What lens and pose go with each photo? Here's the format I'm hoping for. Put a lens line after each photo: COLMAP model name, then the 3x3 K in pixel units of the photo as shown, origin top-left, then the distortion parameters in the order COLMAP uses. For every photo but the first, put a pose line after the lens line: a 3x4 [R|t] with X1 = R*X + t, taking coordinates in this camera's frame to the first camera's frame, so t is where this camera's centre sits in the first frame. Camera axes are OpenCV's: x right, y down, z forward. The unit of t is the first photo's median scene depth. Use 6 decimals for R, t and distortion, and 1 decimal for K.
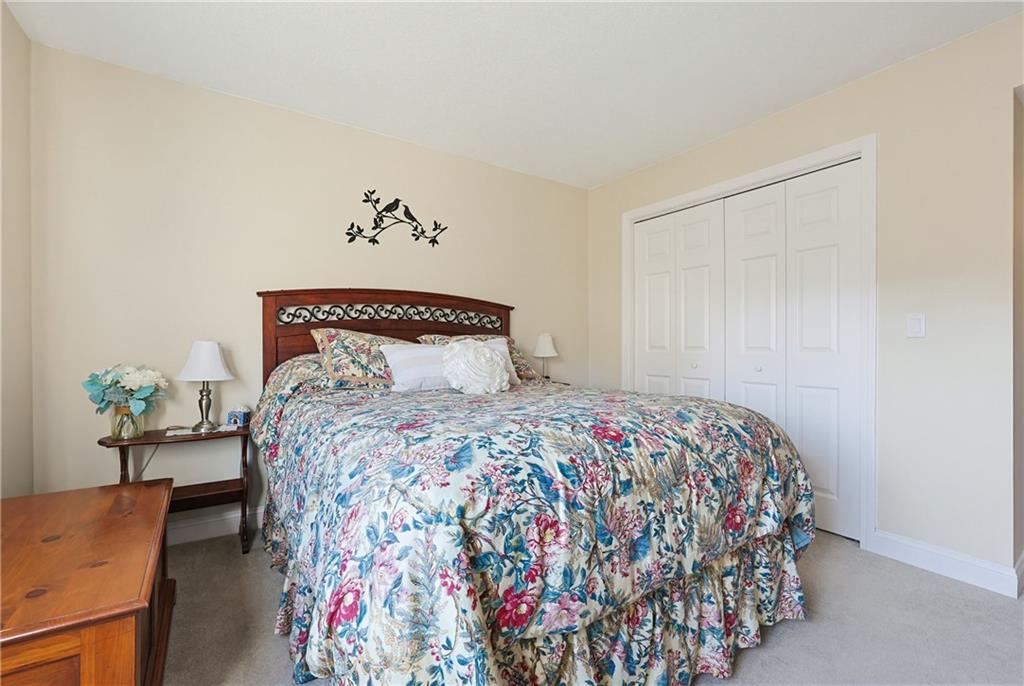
lens RADIAL K [[433.2, 0, 514.4], [0, 433.2, 344.4], [0, 0, 1]] dist [-0.005345, 0.000373]
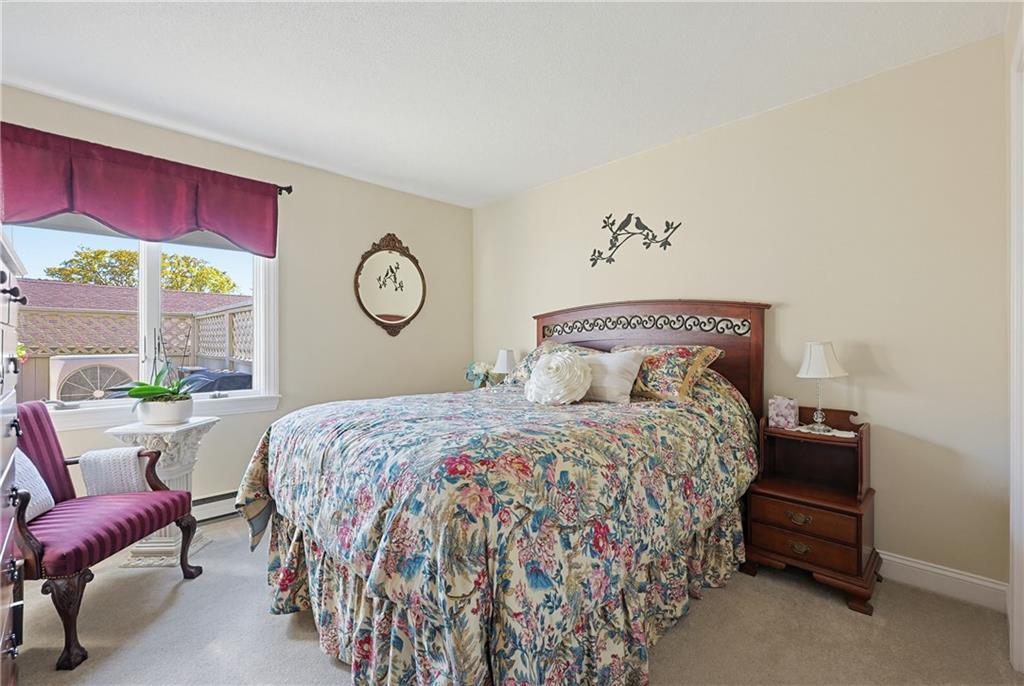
lens RADIAL K [[433.2, 0, 518.8], [0, 433.2, 344.0], [0, 0, 1]] dist [-0.005345, 0.000373]
pose [[0.203584, 0.006495, -0.979036, 0.710840], [-0.000851, 0.999979, 0.006457, -0.028582], [0.979057, -0.000481, 0.203585, 0.530804]]
